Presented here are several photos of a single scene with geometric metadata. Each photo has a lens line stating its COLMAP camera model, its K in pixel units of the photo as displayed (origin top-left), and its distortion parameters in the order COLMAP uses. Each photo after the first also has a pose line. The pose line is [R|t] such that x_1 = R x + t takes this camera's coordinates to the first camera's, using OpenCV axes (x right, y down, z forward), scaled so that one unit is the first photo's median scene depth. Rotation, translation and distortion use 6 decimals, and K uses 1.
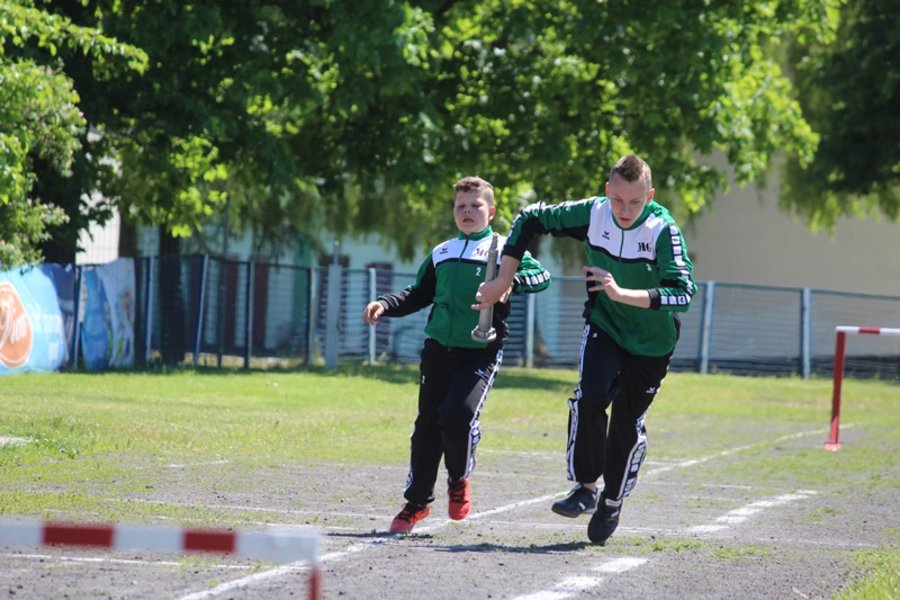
lens RADIAL K [[3221.8, 0, 450.0], [0, 3221.8, 300.0], [0, 0, 1]] dist [0.040142, 1.333587]
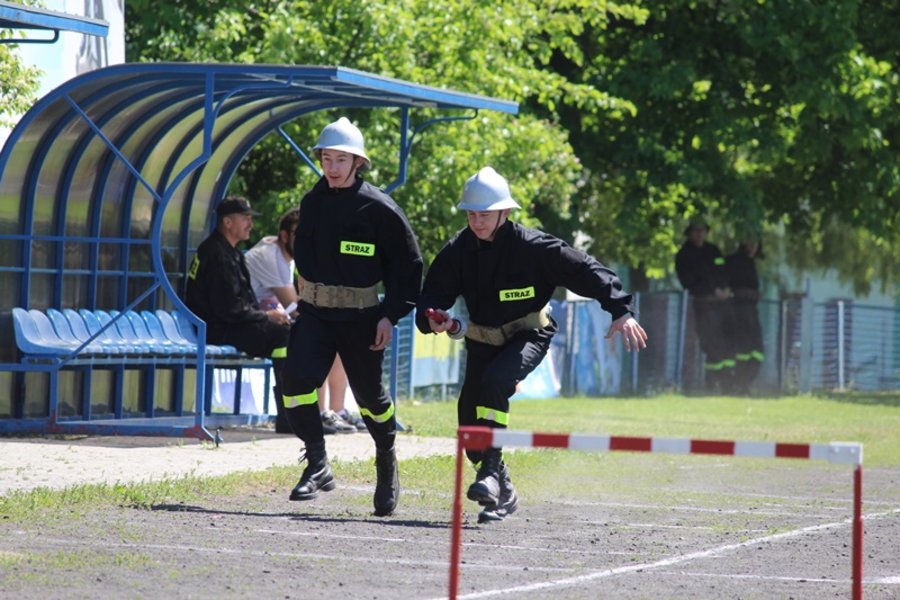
lens RADIAL K [[3435.3, 0, 450.0], [0, 3435.3, 300.0], [0, 0, 1]] dist [0.107821, -0.373676]
pose [[0.991333, -0.016059, -0.130390, -0.004711], [0.014299, 0.999794, -0.014423, 0.005612], [0.130595, 0.012433, 0.991358, -0.173368]]
